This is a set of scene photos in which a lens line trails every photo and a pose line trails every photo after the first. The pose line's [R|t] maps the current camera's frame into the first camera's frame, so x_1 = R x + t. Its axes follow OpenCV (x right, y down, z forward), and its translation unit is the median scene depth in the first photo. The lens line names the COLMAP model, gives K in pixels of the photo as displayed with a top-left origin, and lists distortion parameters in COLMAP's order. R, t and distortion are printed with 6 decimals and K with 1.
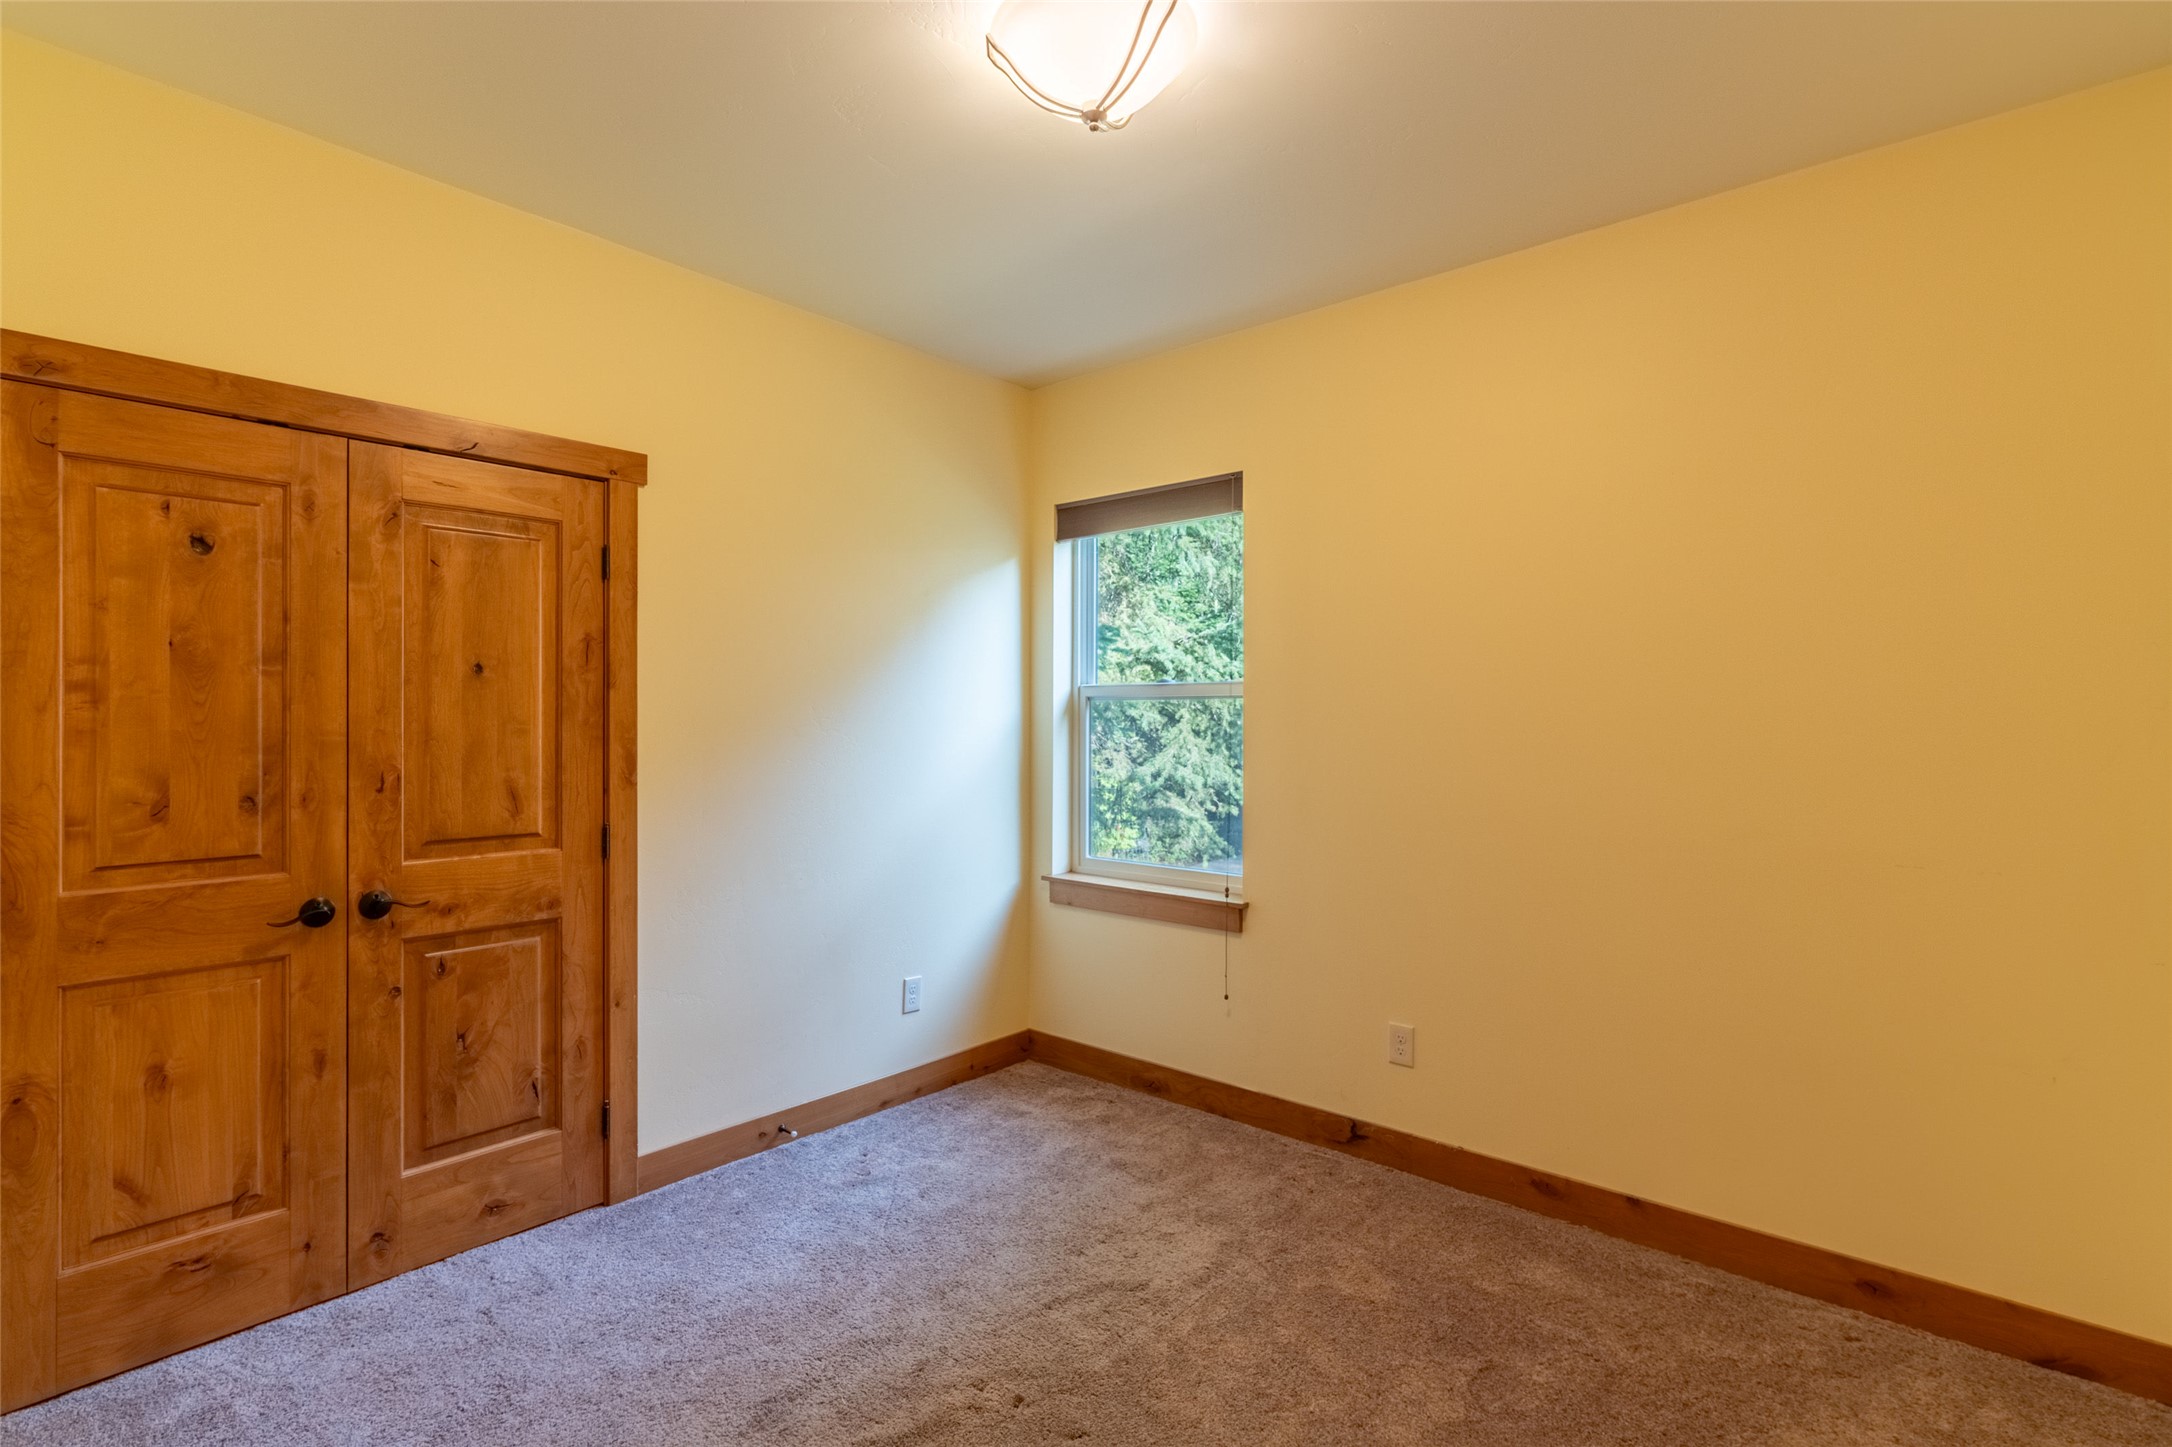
lens RADIAL K [[1031.5, 0, 1092.1], [0, 1031.5, 723.4], [0, 0, 1]] dist [0.000586, 0.001059]
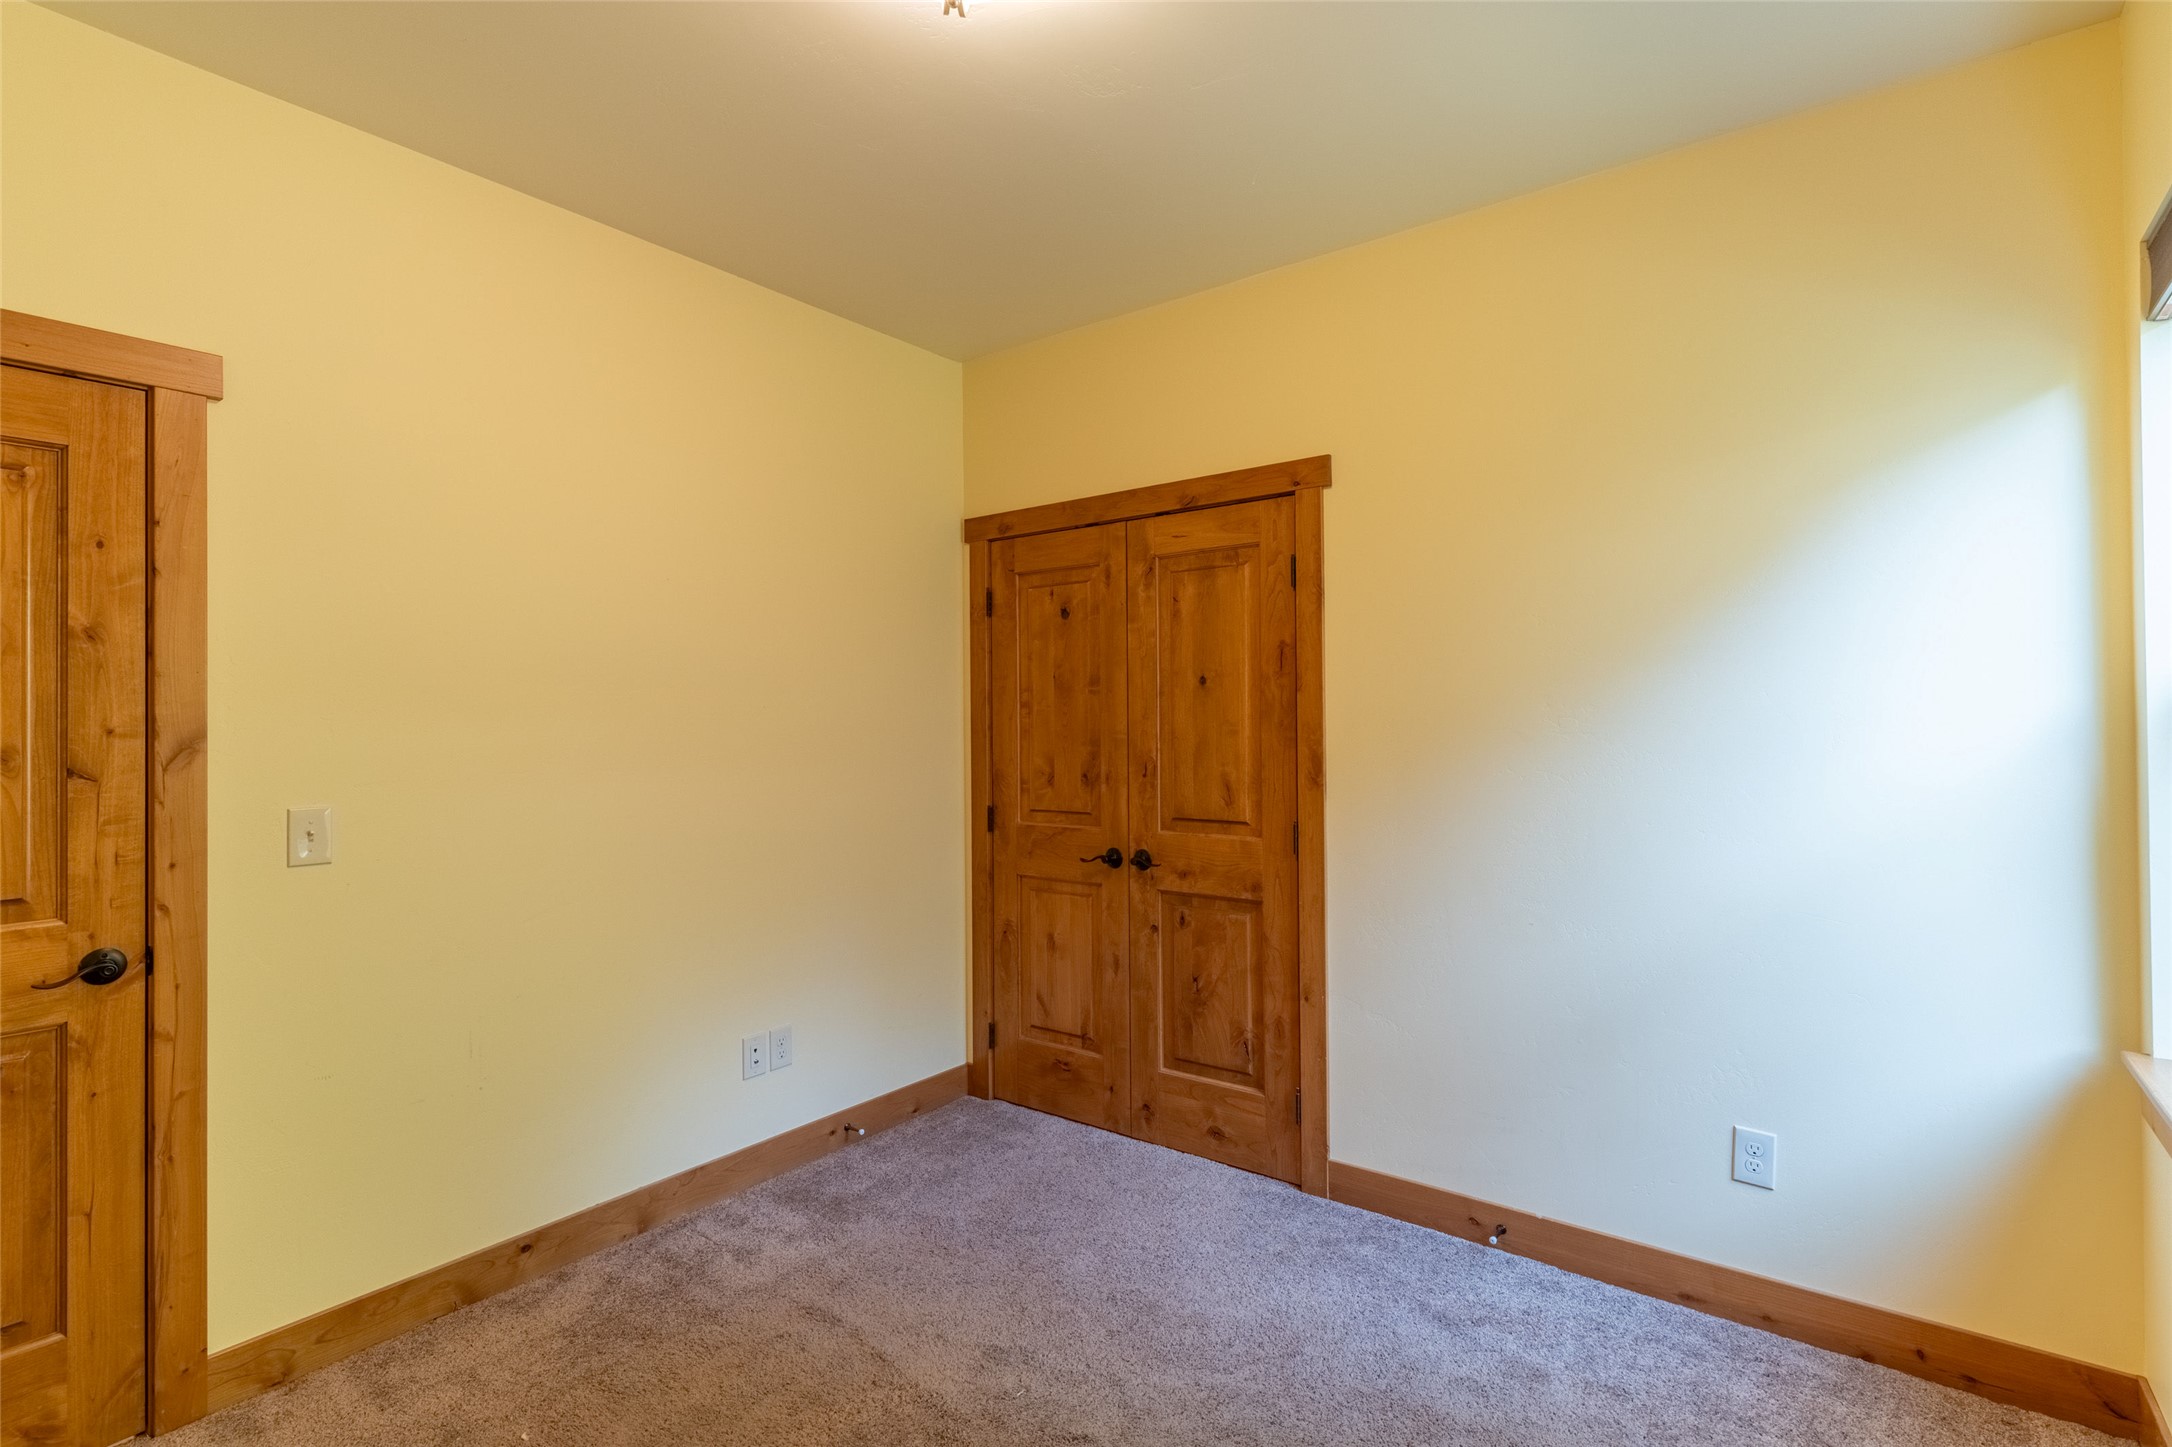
lens RADIAL K [[1031.5, 0, 1093.1], [0, 1031.5, 730.2], [0, 0, 1]] dist [0.000586, 0.001059]
pose [[0.060176, -0.003920, -0.998180, 0.643673], [-0.004103, 0.999983, -0.004174, 0.011850], [0.998179, 0.004347, 0.060159, 0.844053]]
